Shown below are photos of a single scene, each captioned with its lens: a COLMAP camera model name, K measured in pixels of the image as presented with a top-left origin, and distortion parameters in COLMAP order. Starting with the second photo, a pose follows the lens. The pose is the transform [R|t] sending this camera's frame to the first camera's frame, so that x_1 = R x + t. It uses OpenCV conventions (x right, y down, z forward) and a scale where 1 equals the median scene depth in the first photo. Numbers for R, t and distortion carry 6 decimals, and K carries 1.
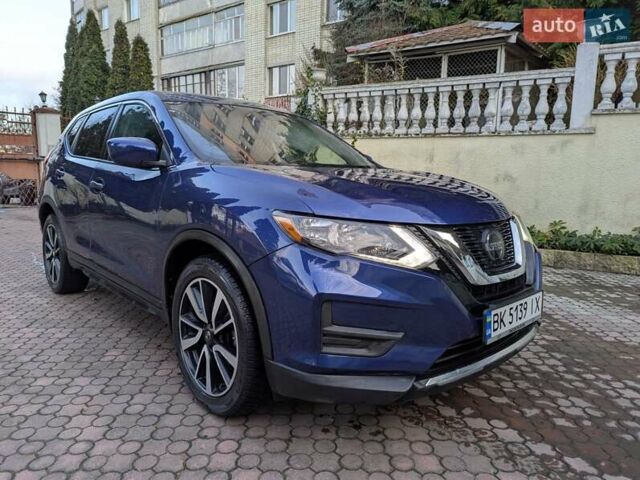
lens RADIAL K [[439.8, 0, 317.9], [0, 439.8, 232.8], [0, 0, 1]] dist [0.065107, -0.058146]
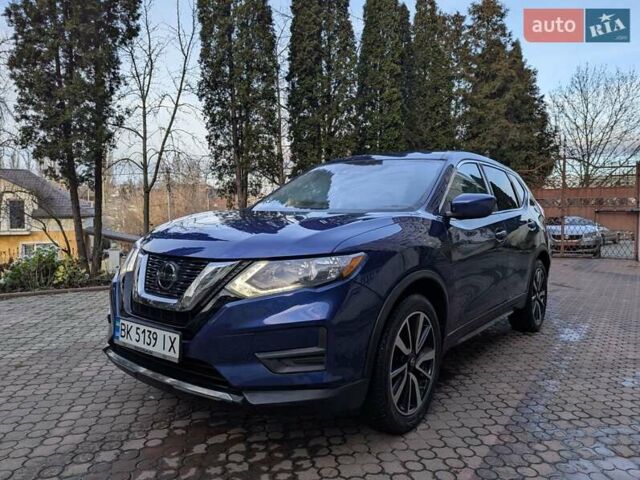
lens RADIAL K [[458.4, 0, 321.0], [0, 458.4, 238.0], [0, 0, 1]] dist [0.063339, -0.058719]
pose [[0.194792, 0.036718, -0.980157, 0.961656], [-0.142480, 0.989759, 0.008761, -0.079256], [0.970441, 0.137946, 0.198029, 0.675551]]
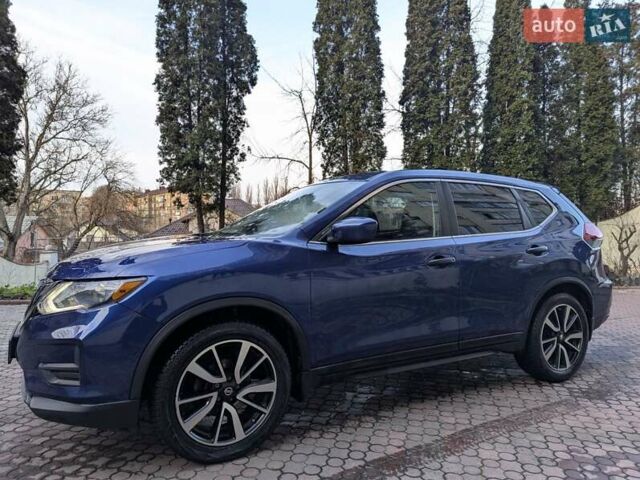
lens RADIAL K [[439.8, 0, 317.9], [0, 439.8, 232.8], [0, 0, 1]] dist [0.065107, -0.058146]
pose [[-0.221160, -0.015449, -0.975115, 0.920035], [-0.143533, 0.989502, 0.016877, -0.175330], [0.964617, 0.143694, -0.221056, 1.254000]]
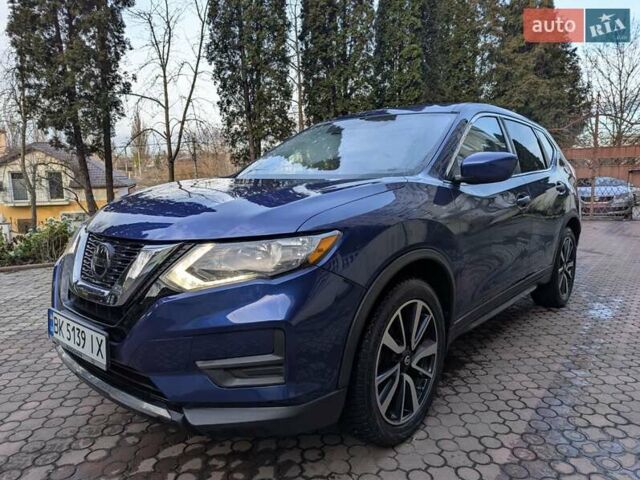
lens RADIAL K [[442.5, 0, 317.6], [0, 442.5, 241.9], [0, 0, 1]] dist [0.061596, -0.052725]
pose [[0.131995, 0.119042, -0.984076, 0.812967], [-0.125741, 0.986754, 0.102500, -0.096954], [0.983243, 0.110209, 0.145215, 0.775386]]
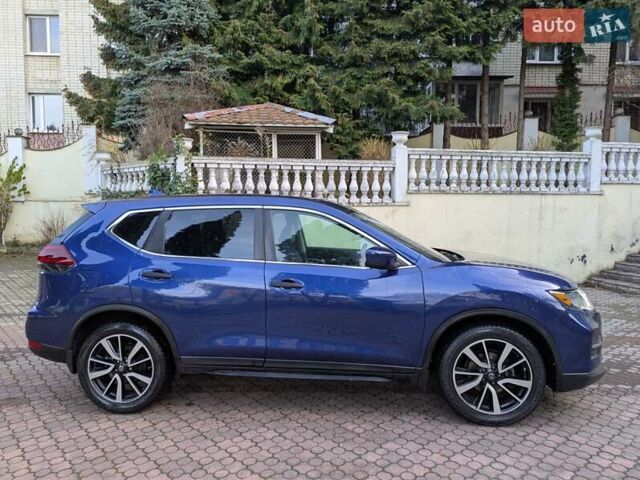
lens RADIAL K [[457.1, 0, 309.2], [0, 457.1, 237.2], [0, 0, 1]] dist [0.072347, -0.060870]
pose [[0.768948, -0.061985, 0.636300, -1.083740], [0.112834, 0.992823, -0.039641, -0.160563], [-0.629276, 0.102278, 0.770423, 0.064910]]
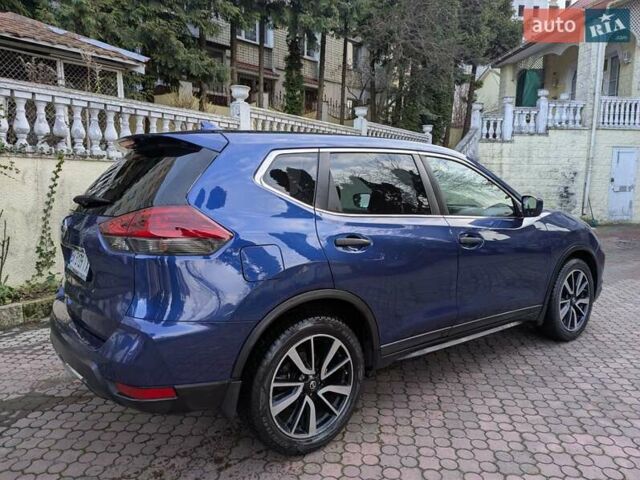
lens RADIAL K [[465.5, 0, 308.6], [0, 465.5, 241.0], [0, 0, 1]] dist [0.068345, -0.070370]
pose [[0.121371, -0.141670, 0.982445, -1.451710], [0.141918, 0.982071, 0.124083, -0.265402], [-0.982410, 0.124367, 0.139300, 1.121651]]
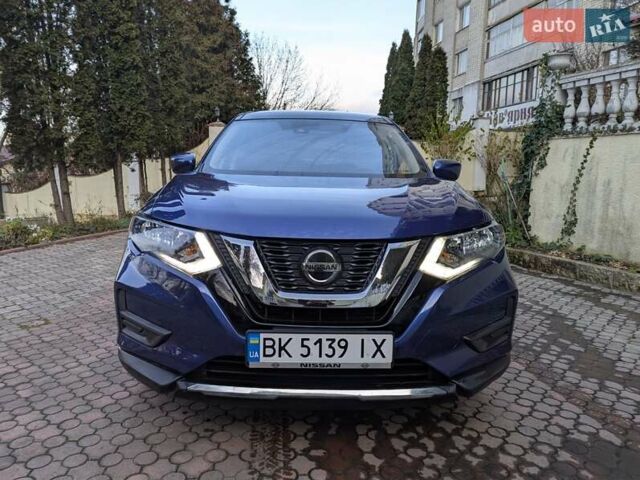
lens RADIAL K [[458.4, 0, 321.0], [0, 458.4, 238.0], [0, 0, 1]] dist [0.063339, -0.058719]
pose [[0.759175, 0.087642, -0.644959, 0.578625], [-0.094035, 0.995266, 0.024556, -0.029477], [0.644058, 0.042006, 0.763823, 0.185002]]
